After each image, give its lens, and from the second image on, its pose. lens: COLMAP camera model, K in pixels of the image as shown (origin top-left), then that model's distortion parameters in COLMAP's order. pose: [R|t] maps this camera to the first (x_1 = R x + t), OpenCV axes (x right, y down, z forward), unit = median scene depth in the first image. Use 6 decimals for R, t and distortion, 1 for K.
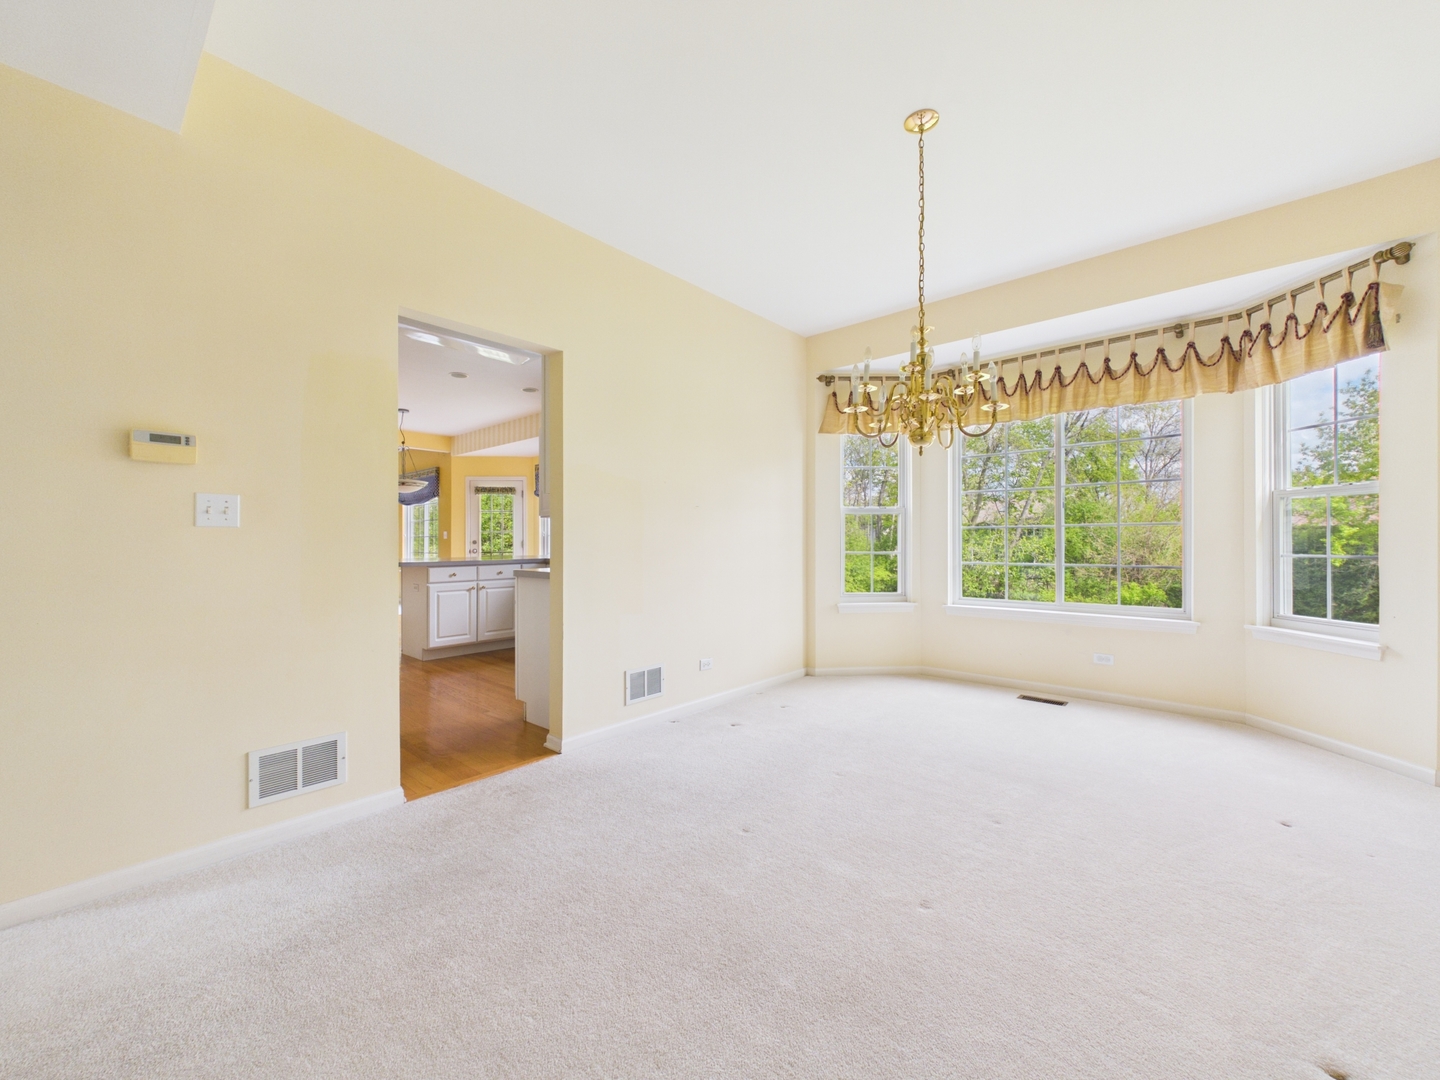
lens RADIAL K [[578.6, 0, 723.5], [0, 578.6, 539.4], [0, 0, 1]] dist [0.003305, 0.000522]
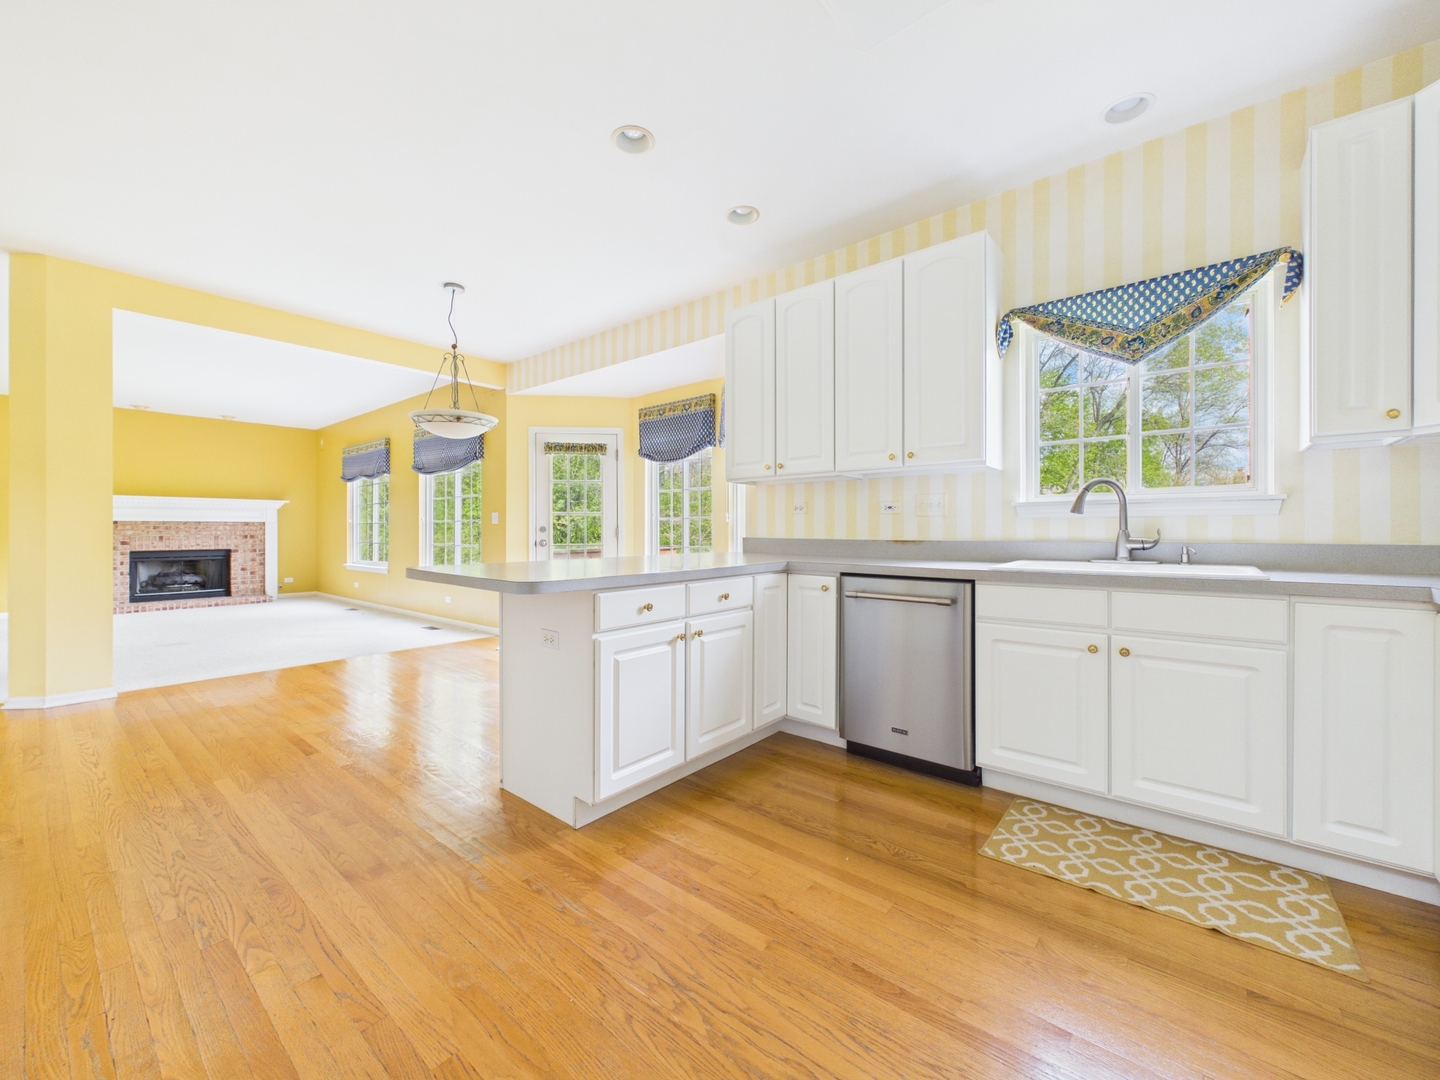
lens RADIAL K [[578.6, 0, 721.7], [0, 578.6, 532.9], [0, 0, 1]] dist [0.003305, 0.000522]
pose [[0.998971, 0.004416, 0.045147, -0.262563], [-0.004639, 0.999978, 0.004836, 0.004383], [-0.045124, -0.005040, 0.998969, 0.356438]]
